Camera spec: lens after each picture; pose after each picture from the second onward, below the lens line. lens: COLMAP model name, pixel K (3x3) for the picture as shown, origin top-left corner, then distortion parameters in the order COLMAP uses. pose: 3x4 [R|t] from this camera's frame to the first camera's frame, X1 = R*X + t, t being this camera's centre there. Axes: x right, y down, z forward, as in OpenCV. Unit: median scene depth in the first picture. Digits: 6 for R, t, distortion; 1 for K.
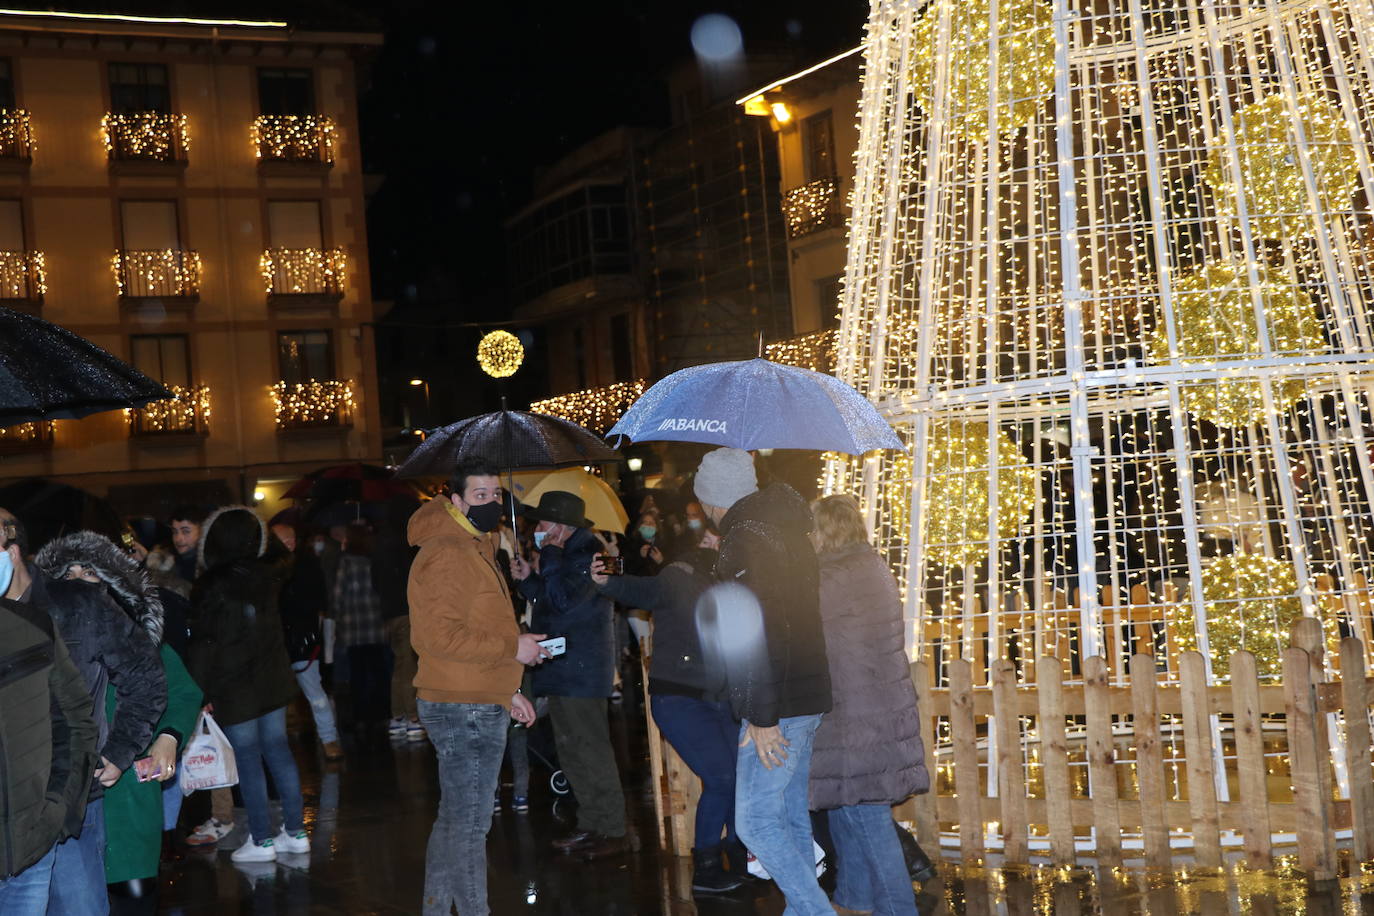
lens RADIAL K [[2097.3, 0, 684.5], [0, 2097.3, 457.0], [0, 0, 1]] dist [0.131448, 0.000000]
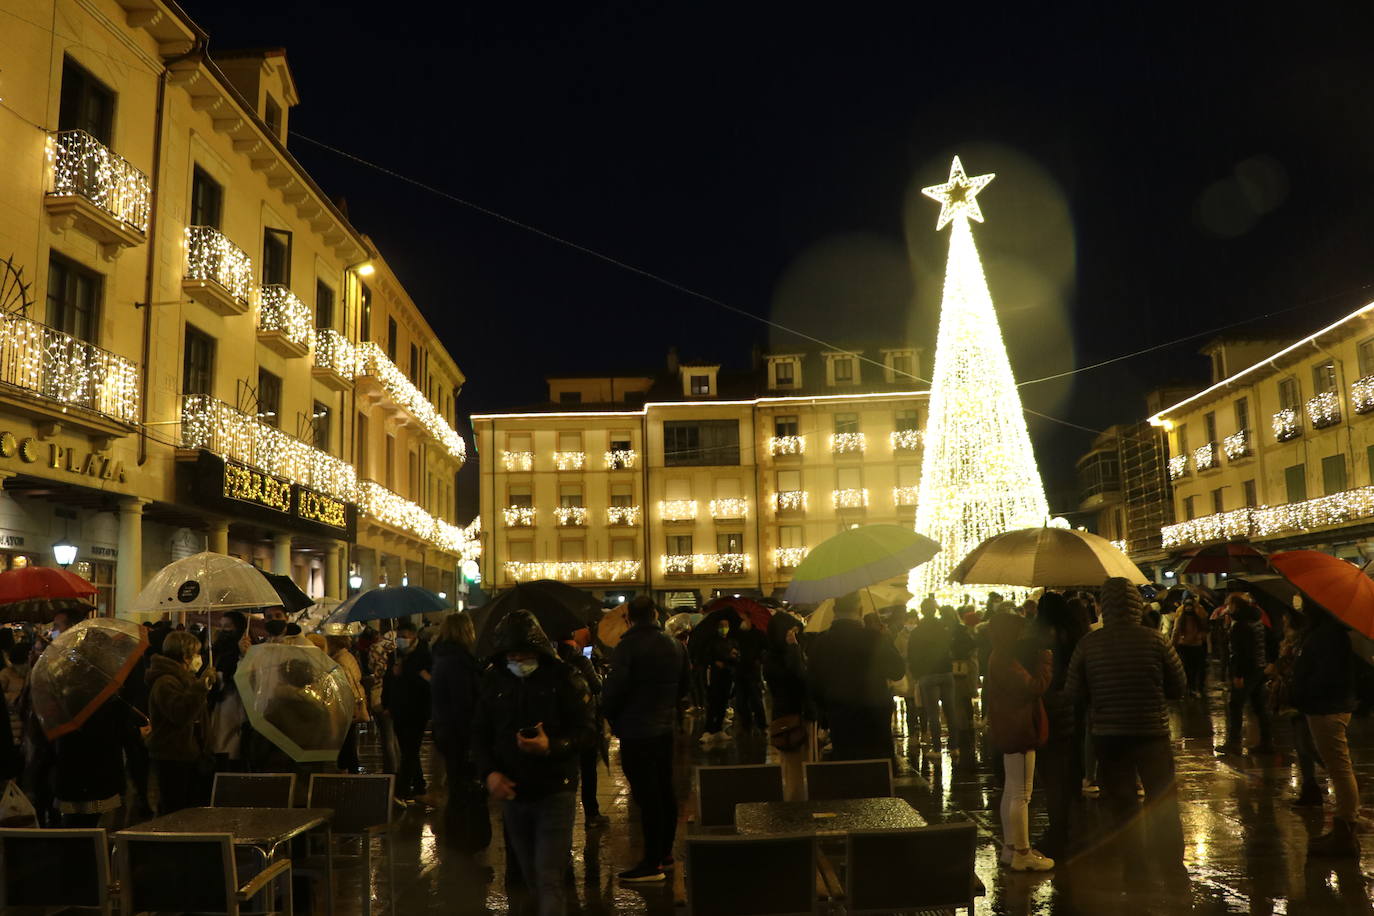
lens RADIAL K [[1144.2, 0, 685.3], [0, 1144.2, 476.6], [0, 0, 1]] dist [-0.156468, 0.119566]
pose [[0.862049, -0.015221, -0.506596, 0.665475], [-0.019075, 0.997866, -0.062439, -0.080260], [0.506465, 0.063489, 0.859920, -0.899669]]
